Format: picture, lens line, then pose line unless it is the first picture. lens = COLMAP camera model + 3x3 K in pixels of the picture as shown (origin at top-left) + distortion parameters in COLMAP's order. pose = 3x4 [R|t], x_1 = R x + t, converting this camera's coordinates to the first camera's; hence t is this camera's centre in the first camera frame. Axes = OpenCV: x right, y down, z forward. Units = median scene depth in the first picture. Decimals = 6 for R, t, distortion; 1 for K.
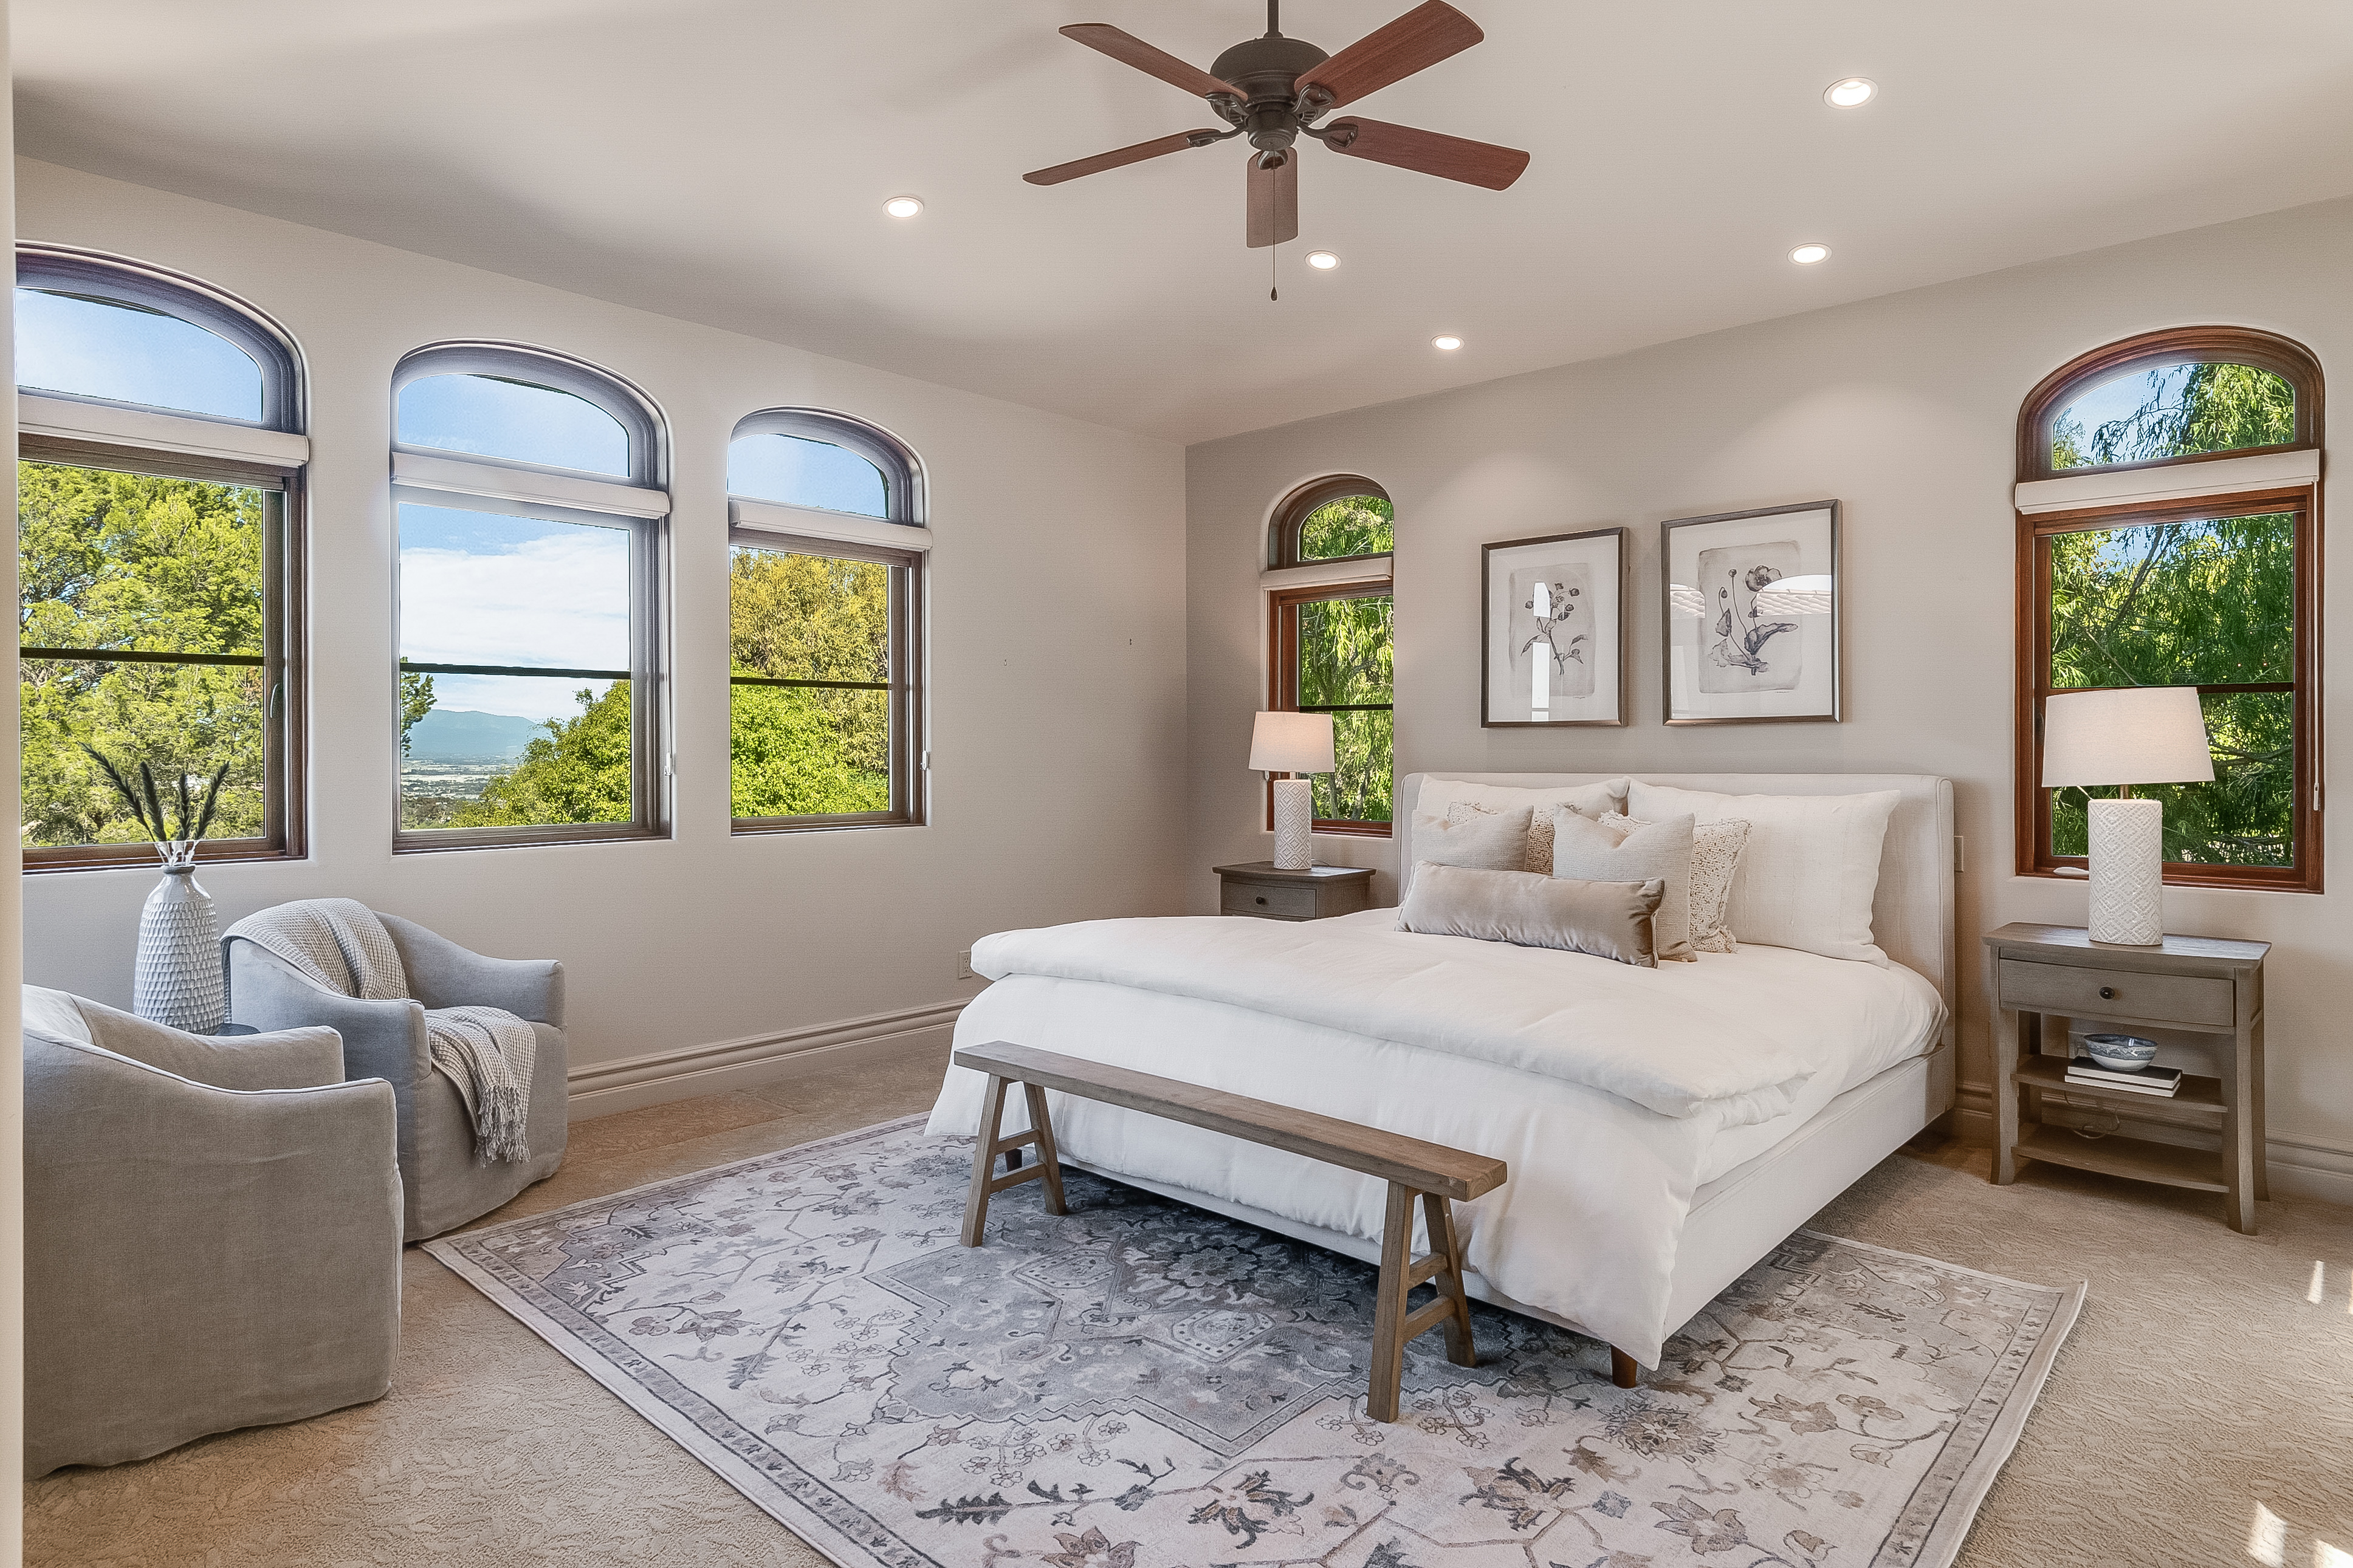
lens RADIAL K [[1311.1, 0, 1173.8], [0, 1311.1, 763.2], [0, 0, 1]] dist [0.026781, -0.000214]
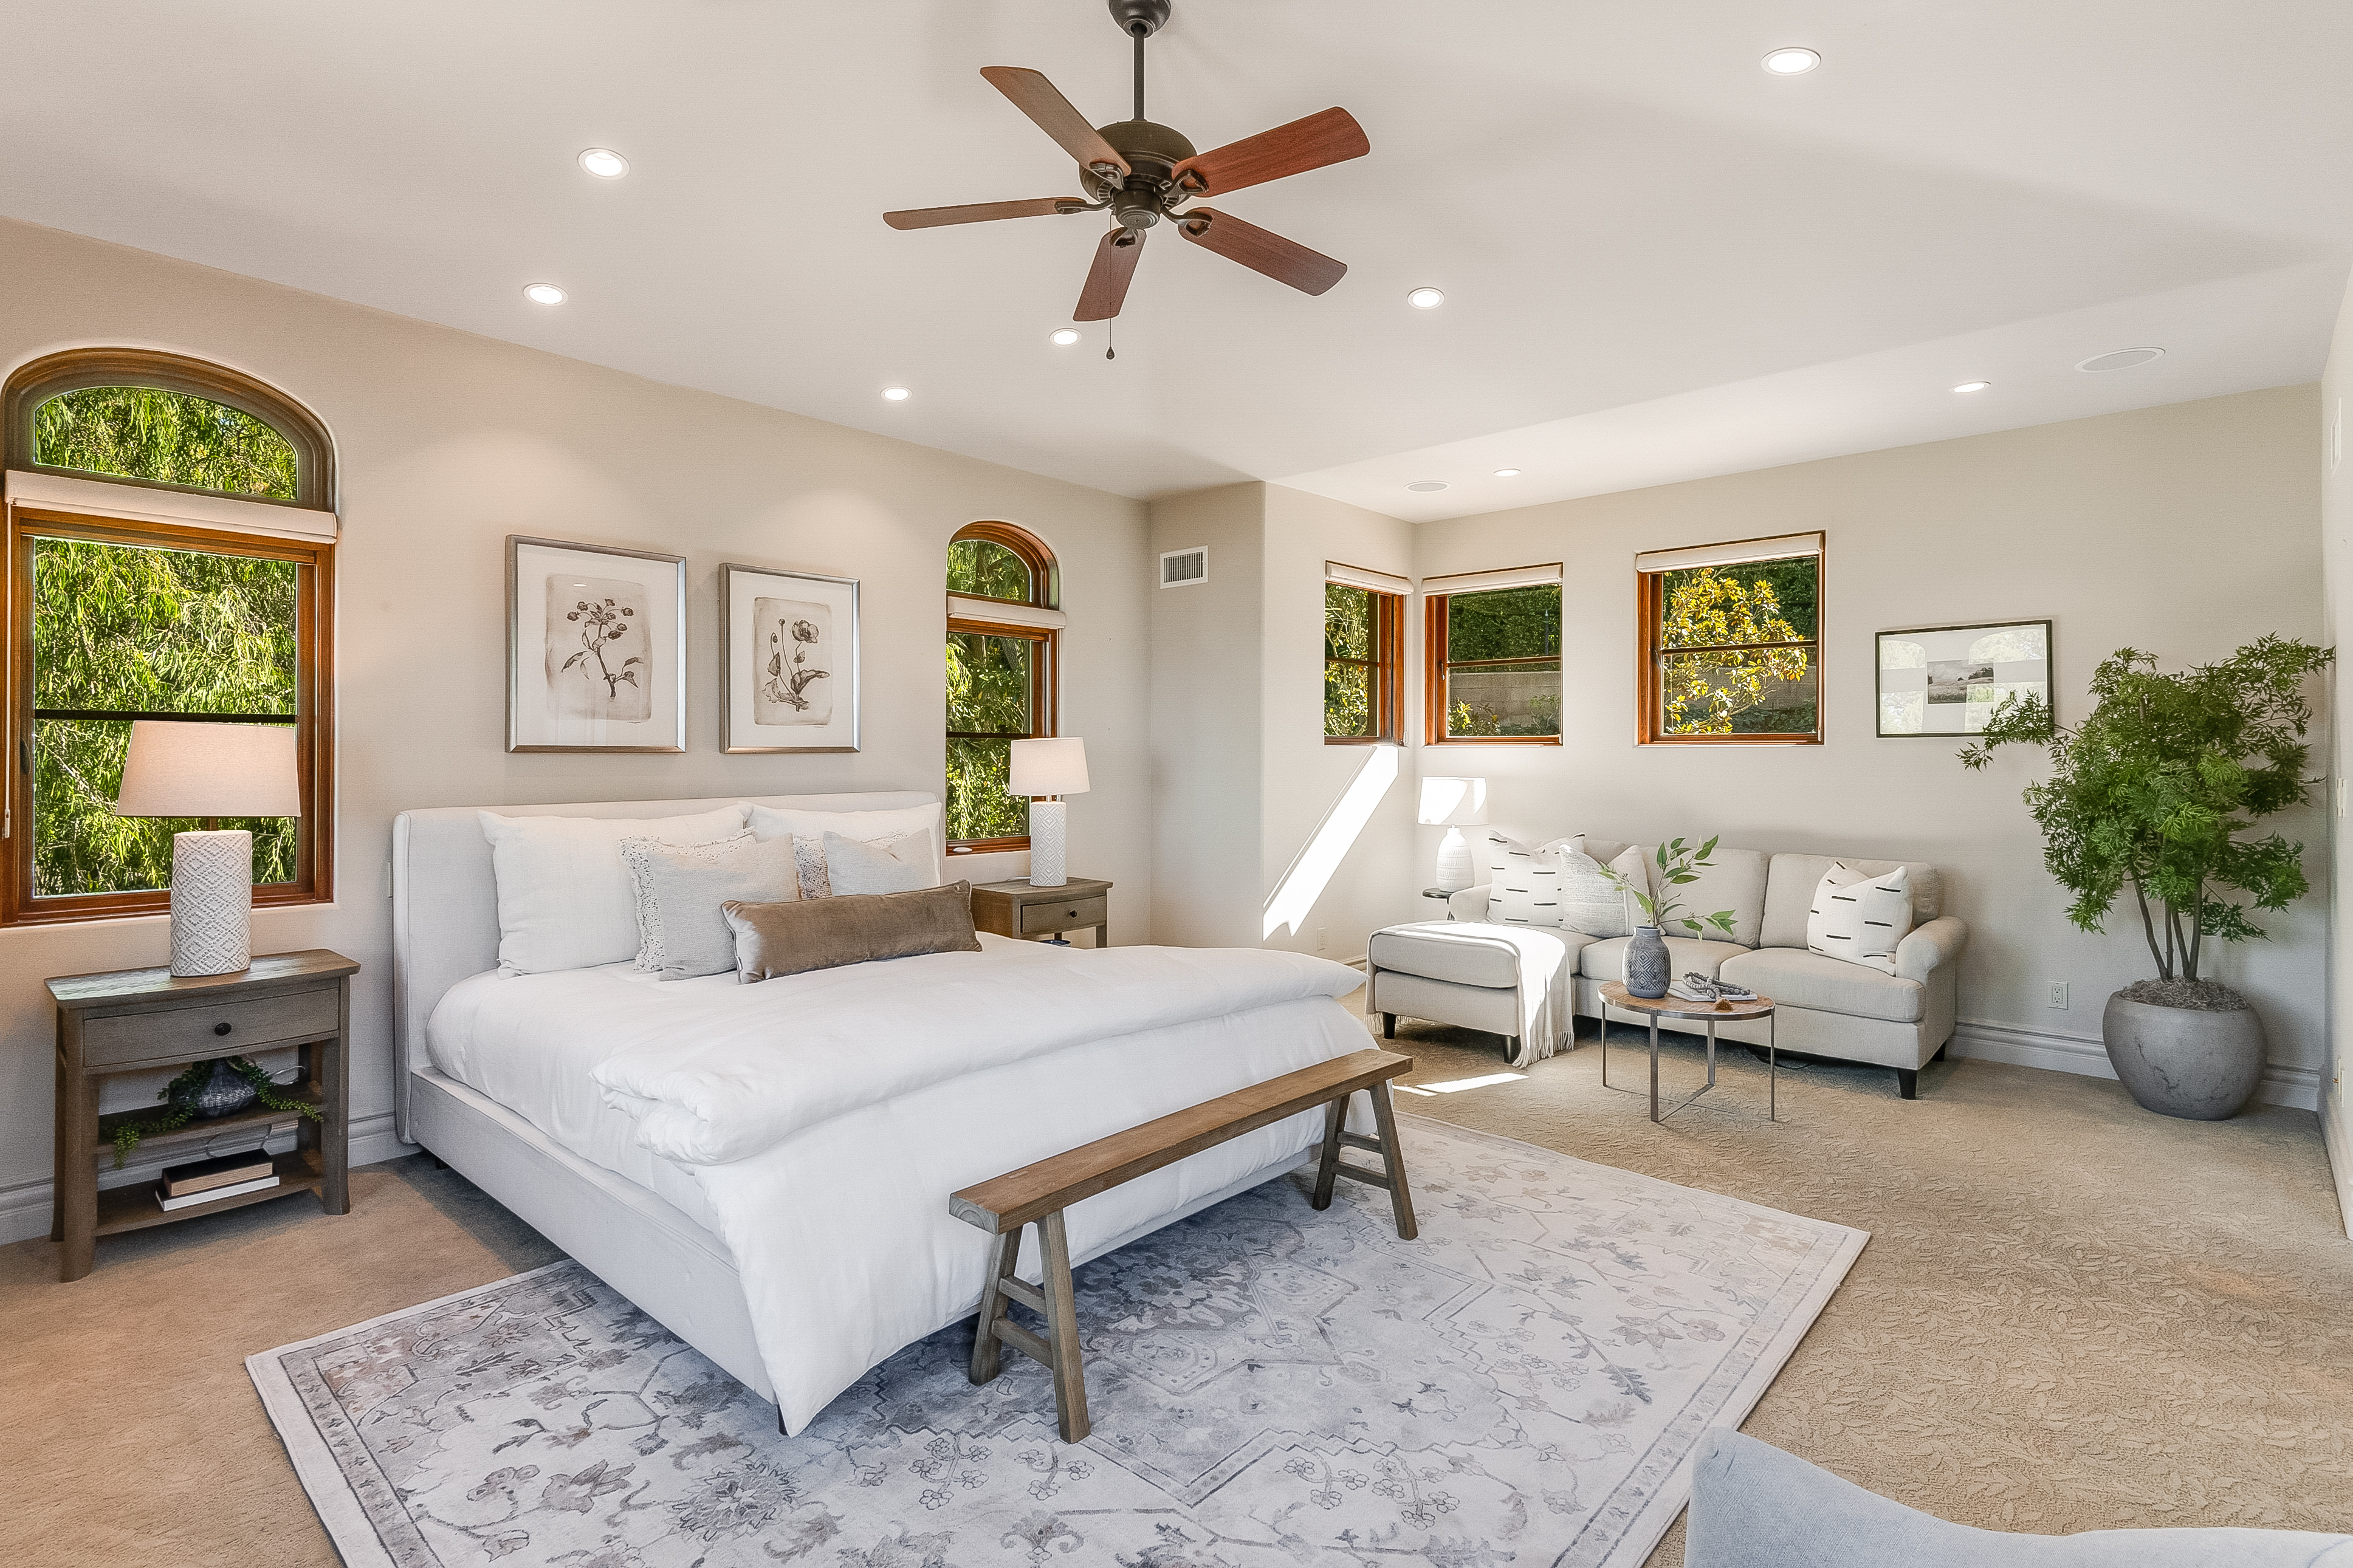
lens RADIAL K [[1128.4, 0, 1176.5], [0, 1128.4, 784.0], [0, 0, 1]] dist [-0.038487, -0.000005]
pose [[-0.008824, -0.008741, 0.999923, -0.560337], [0.021993, 0.999718, 0.008933, -0.004319], [-0.999719, 0.022070, -0.008629, 0.674330]]
